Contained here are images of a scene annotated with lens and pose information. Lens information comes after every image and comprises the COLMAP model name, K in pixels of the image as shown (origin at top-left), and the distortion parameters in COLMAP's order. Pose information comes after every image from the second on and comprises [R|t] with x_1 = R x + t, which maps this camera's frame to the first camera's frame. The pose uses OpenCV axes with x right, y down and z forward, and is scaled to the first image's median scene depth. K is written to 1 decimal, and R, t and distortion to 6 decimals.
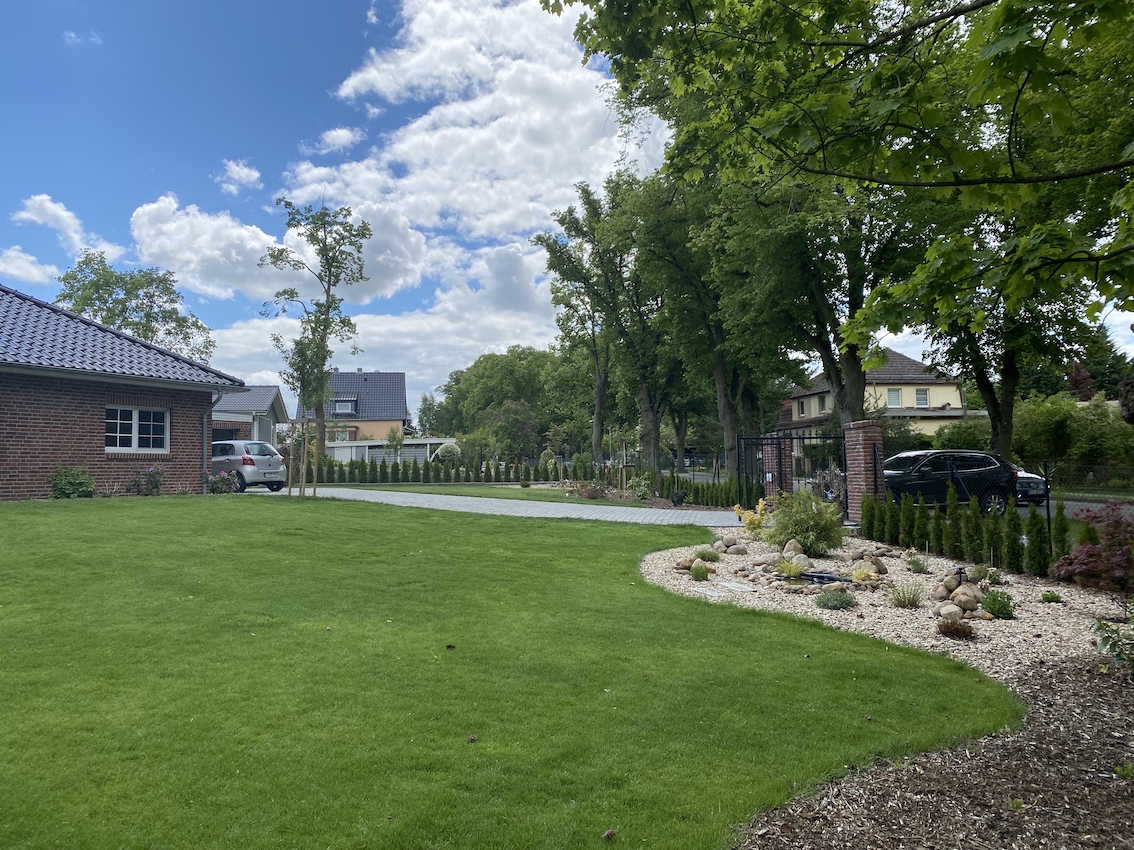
lens RADIAL K [[814.8, 0, 562.0], [0, 814.8, 398.7], [0, 0, 1]] dist [-0.007957, -0.004615]
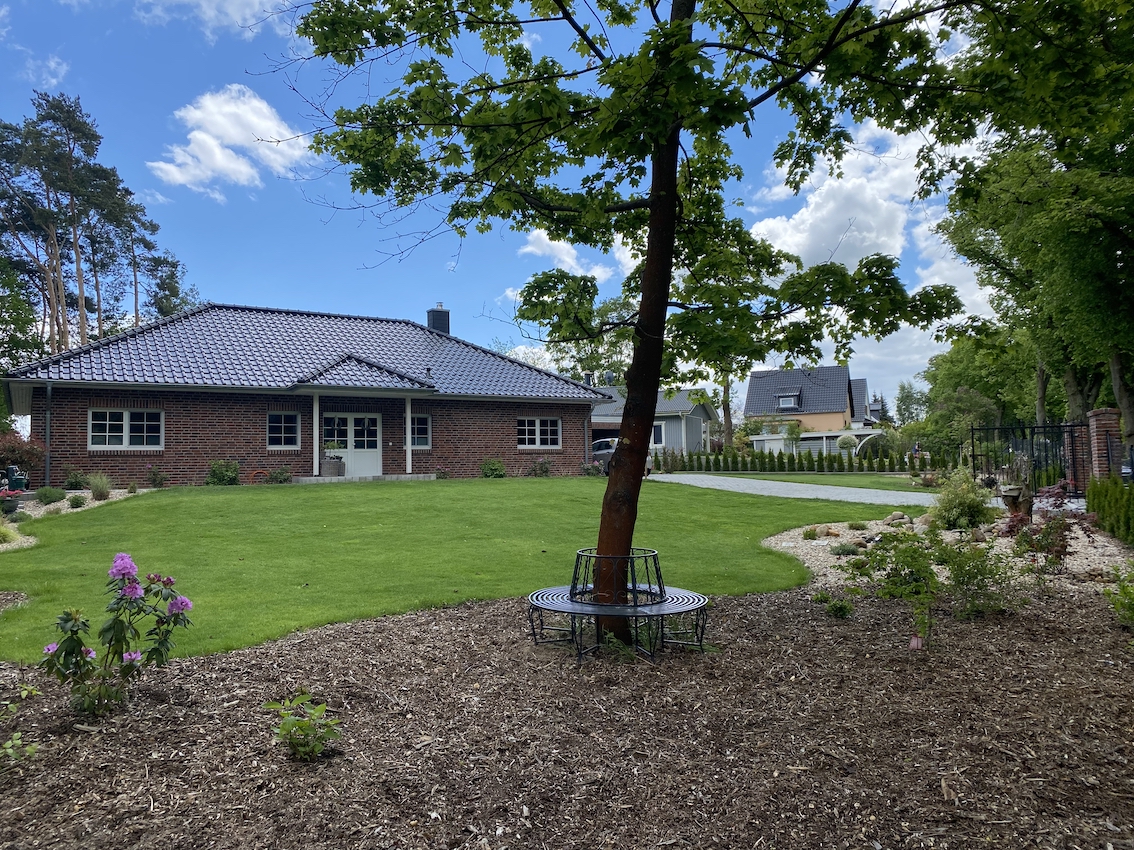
lens RADIAL K [[814.8, 0, 562.0], [0, 814.8, 398.7], [0, 0, 1]] dist [-0.007957, -0.004615]
pose [[0.831797, -0.044421, -0.553300, 0.151402], [0.050066, 0.998734, -0.004916, -0.006542], [0.552818, -0.023613, 0.832967, -0.091644]]
